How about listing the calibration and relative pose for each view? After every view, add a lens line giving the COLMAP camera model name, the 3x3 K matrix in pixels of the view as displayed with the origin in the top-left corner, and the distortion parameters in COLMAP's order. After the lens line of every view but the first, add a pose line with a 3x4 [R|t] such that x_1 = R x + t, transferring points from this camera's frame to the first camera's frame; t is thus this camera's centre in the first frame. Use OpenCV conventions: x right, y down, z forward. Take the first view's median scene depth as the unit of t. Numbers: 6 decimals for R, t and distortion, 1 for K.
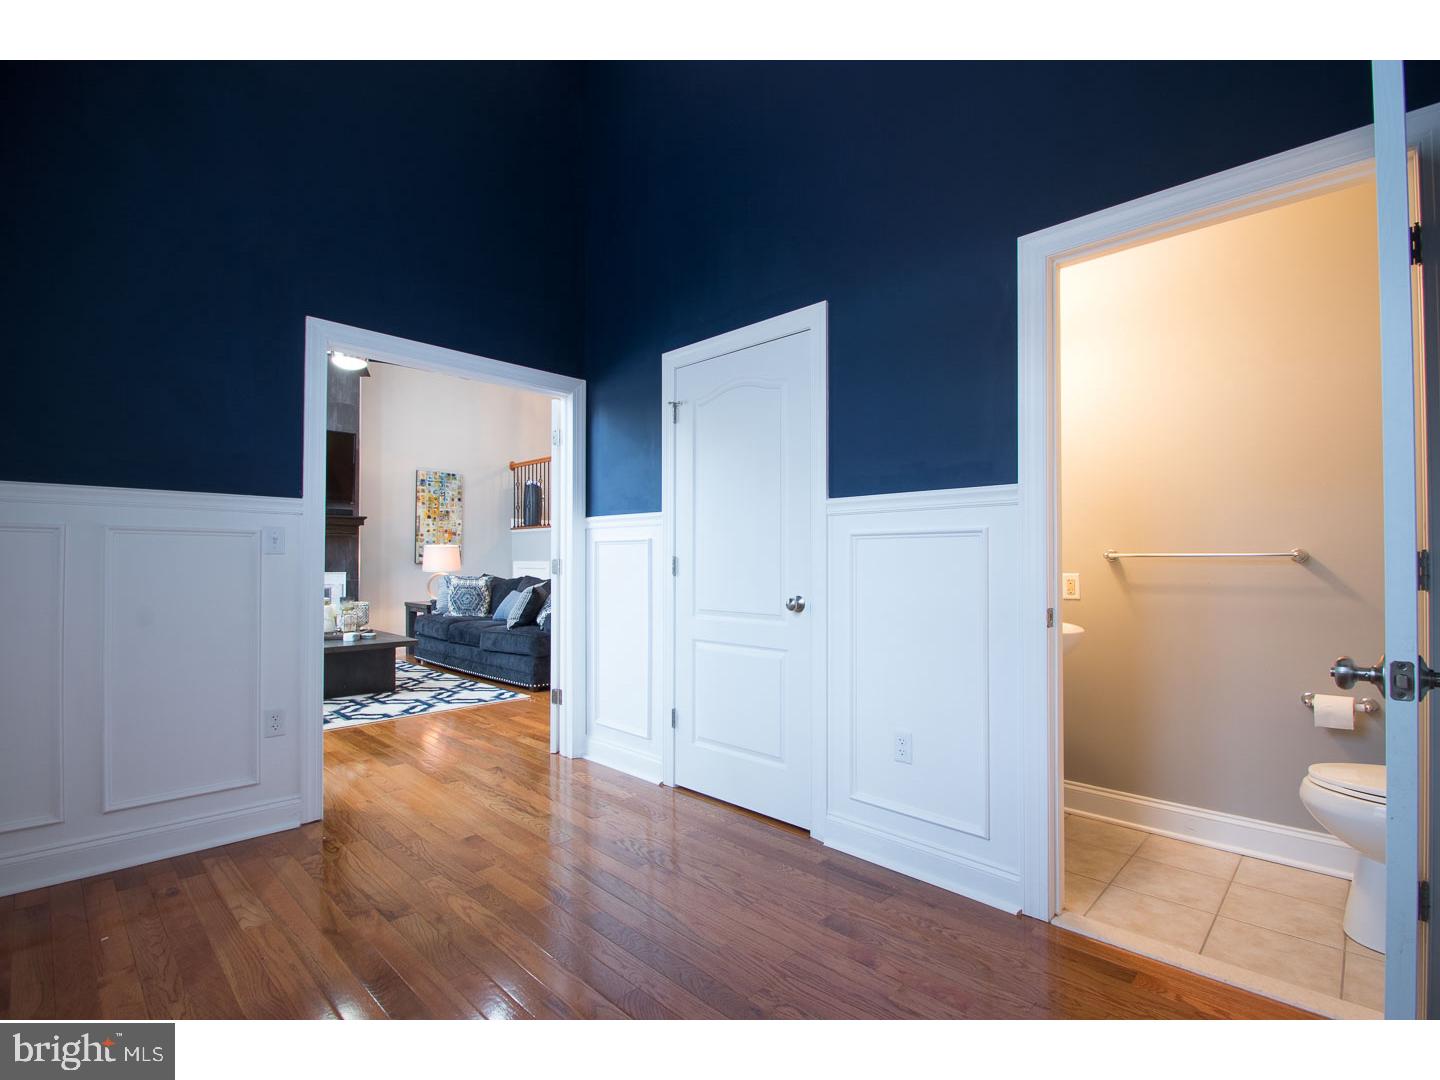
lens RADIAL K [[668.9, 0, 717.5], [0, 668.9, 552.5], [0, 0, 1]] dist [0.014509, -0.015485]
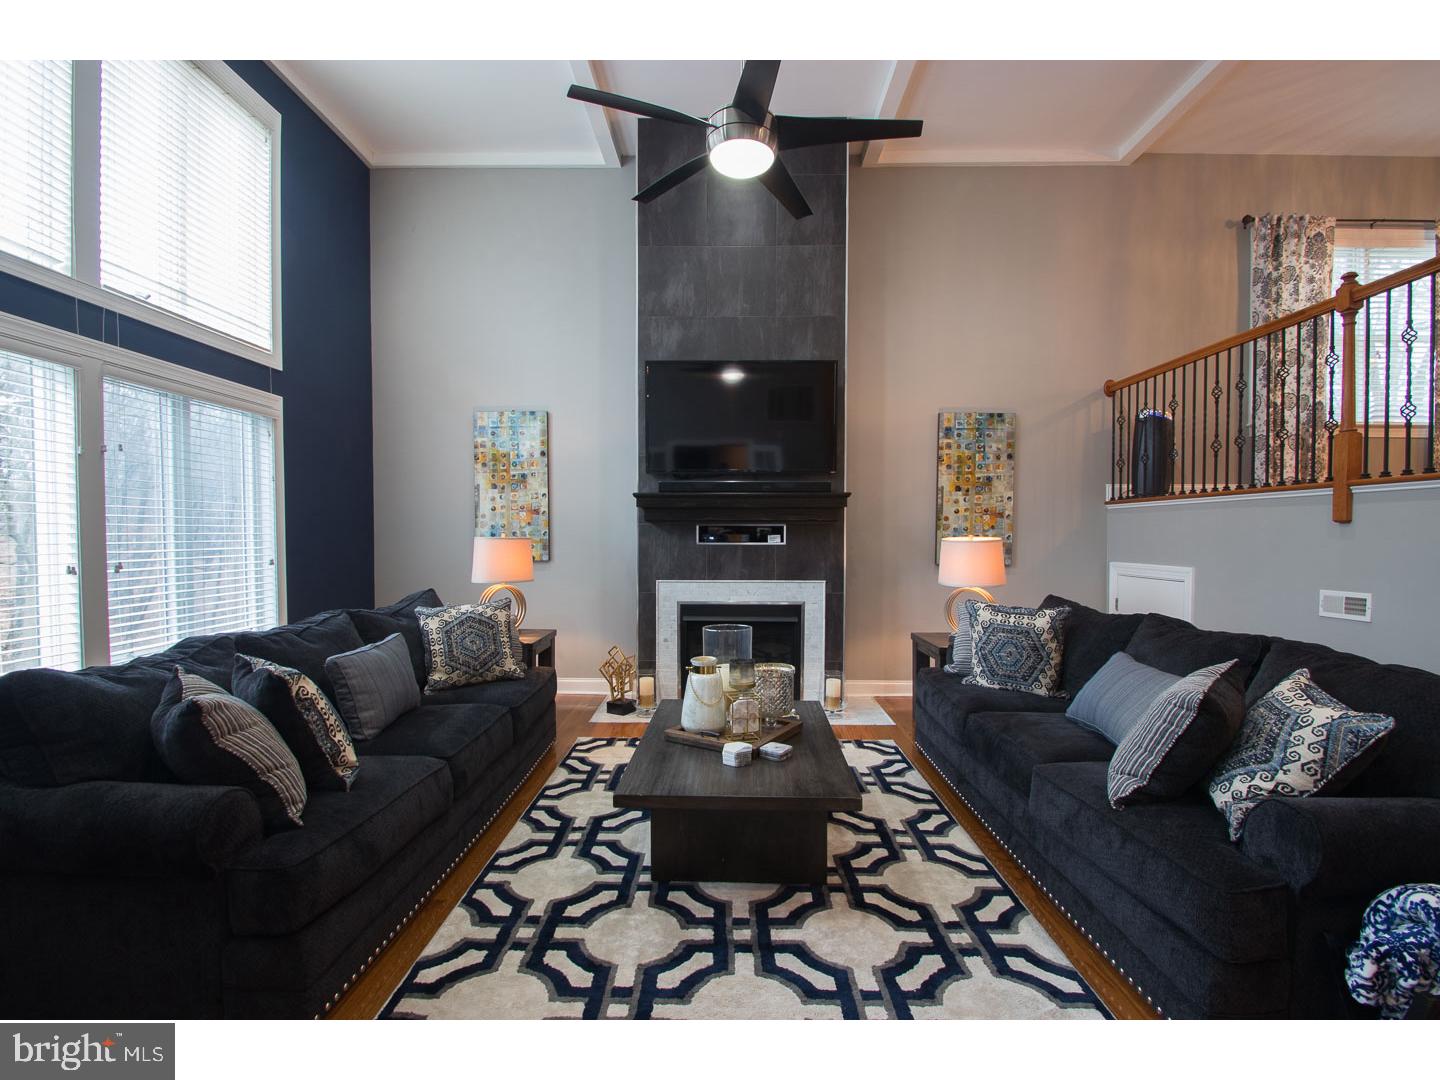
lens RADIAL K [[668.9, 0, 717.5], [0, 668.9, 552.5], [0, 0, 1]] dist [0.014509, -0.015485]
pose [[0.688396, 0.018727, -0.725094, -0.138551], [0.008343, 0.999396, 0.033732, -0.017341], [0.725287, -0.029270, 0.687824, 0.421044]]
